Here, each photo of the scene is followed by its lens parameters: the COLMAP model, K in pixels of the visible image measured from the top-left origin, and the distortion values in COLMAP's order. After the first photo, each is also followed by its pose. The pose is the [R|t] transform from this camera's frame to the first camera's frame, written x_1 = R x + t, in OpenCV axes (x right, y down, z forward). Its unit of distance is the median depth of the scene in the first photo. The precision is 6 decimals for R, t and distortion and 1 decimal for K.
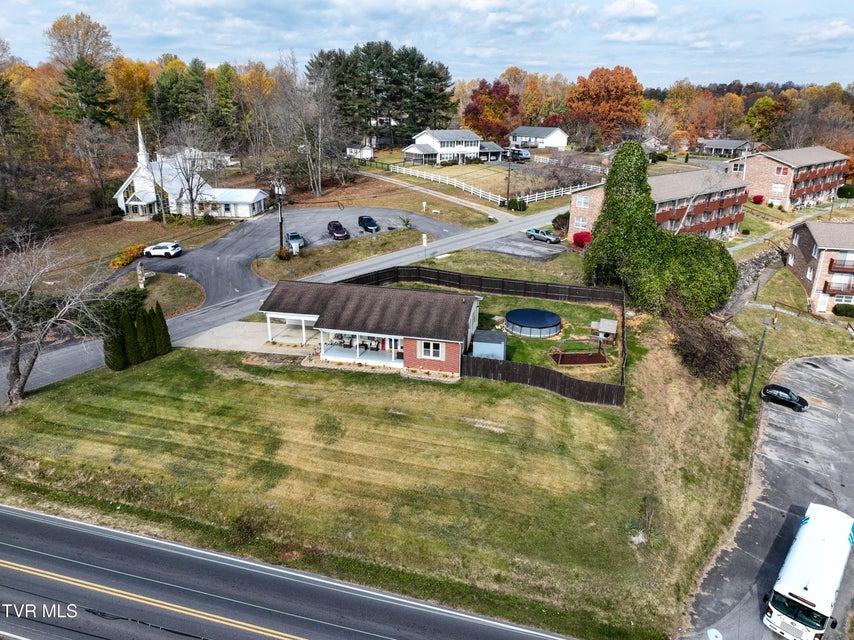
lens RADIAL K [[599.3, 0, 429.7], [0, 599.3, 319.1], [0, 0, 1]] dist [0.000707, 0.012880]
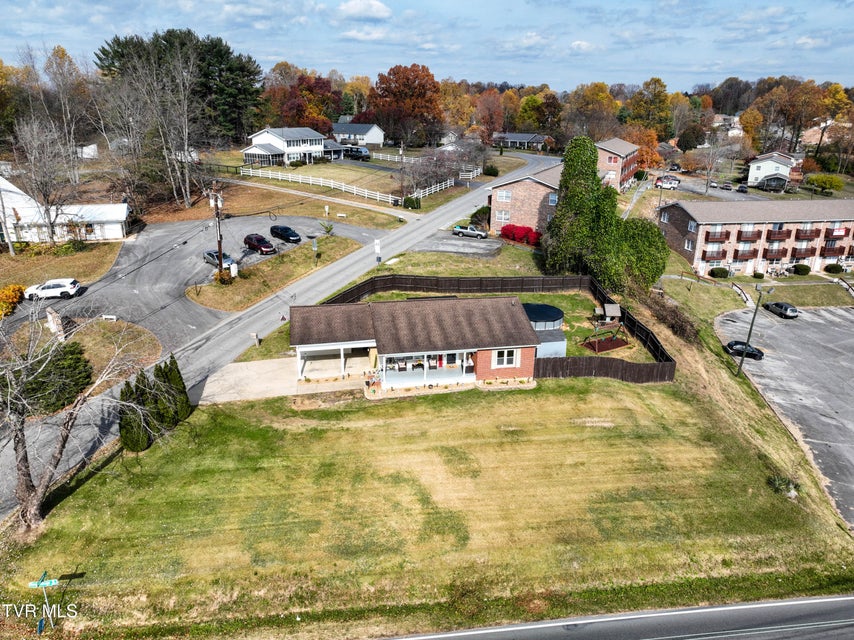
lens RADIAL K [[599.3, 0, 429.7], [0, 599.3, 319.1], [0, 0, 1]] dist [0.000707, 0.012880]
pose [[0.914637, -0.135672, 0.380832, -0.342602], [0.133627, 0.990517, 0.031944, -0.042004], [-0.381554, 0.021672, 0.924092, 0.115240]]
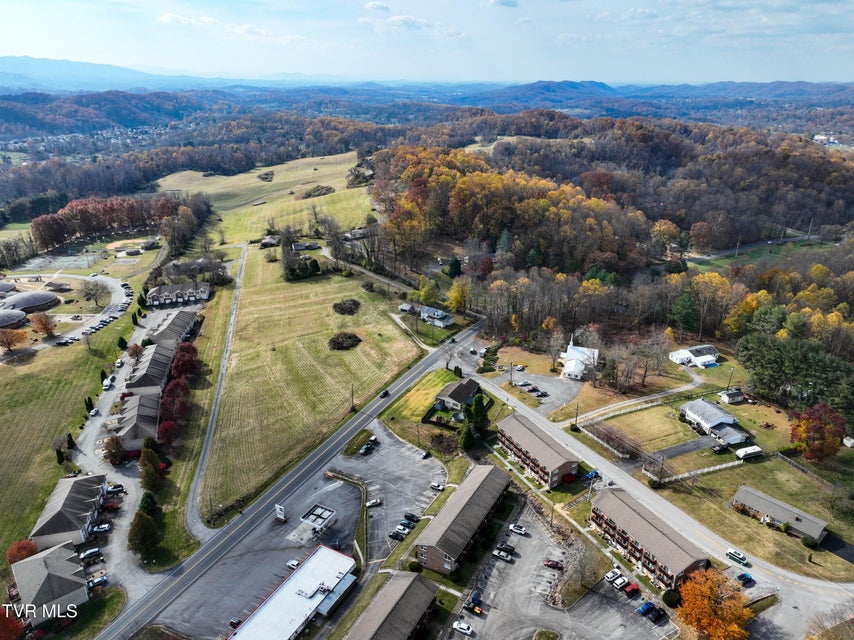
lens RADIAL K [[599.3, 0, 429.7], [0, 599.3, 319.1], [0, 0, 1]] dist [0.000707, 0.012880]
pose [[-0.258193, 0.350609, -0.900228, 3.155757], [-0.331528, 0.843083, 0.423438, -1.907031], [0.907428, 0.407780, -0.101442, 0.862989]]
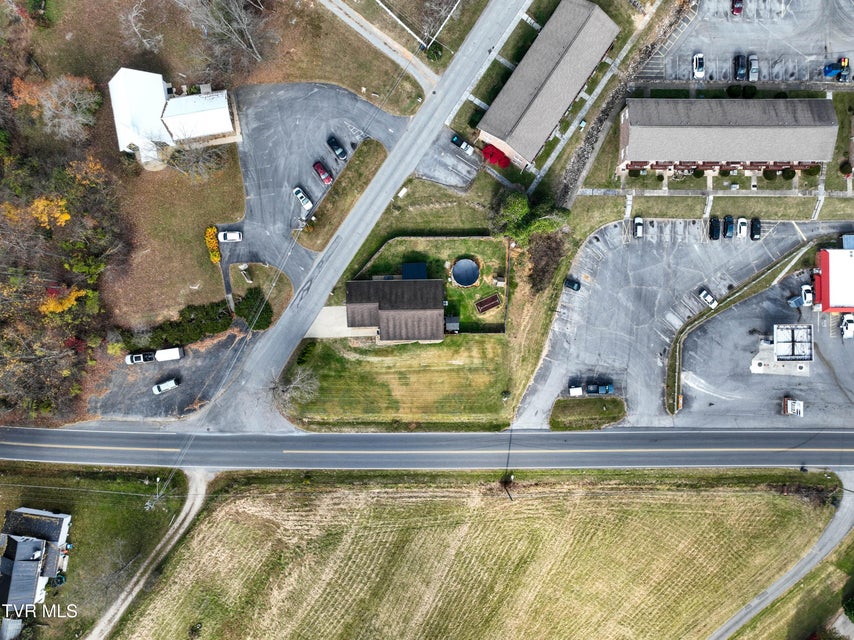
lens RADIAL K [[599.3, 0, 429.7], [0, 599.3, 319.1], [0, 0, 1]] dist [0.000707, 0.012880]
pose [[0.970818, -0.239703, 0.007448, -0.000748], [0.077009, 0.341003, 0.936903, -1.679277], [-0.227118, -0.908988, 0.349511, 0.151257]]
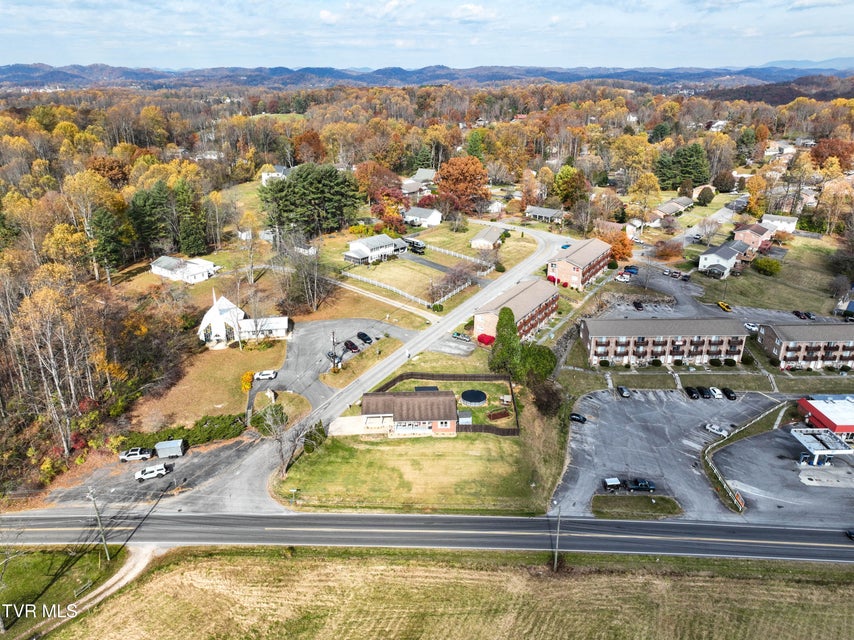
lens RADIAL K [[599.3, 0, 429.7], [0, 599.3, 319.1], [0, 0, 1]] dist [0.000707, 0.012880]
pose [[0.964620, -0.108761, 0.240164, -0.435252], [0.098408, 0.993640, 0.054721, -0.377567], [-0.244588, -0.029151, 0.969189, -0.983467]]
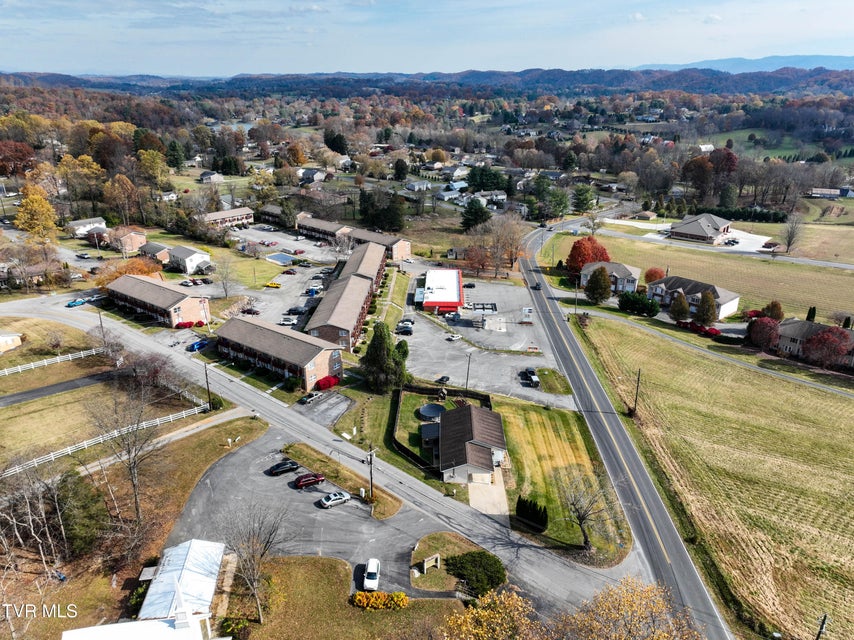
lens RADIAL K [[599.3, 0, 429.7], [0, 599.3, 319.1], [0, 0, 1]] dist [0.000707, 0.012880]
pose [[-0.206995, -0.375495, 0.903414, -1.437187], [0.326985, 0.843759, 0.425620, -1.048693], [-0.922081, 0.383504, -0.051873, 0.892980]]
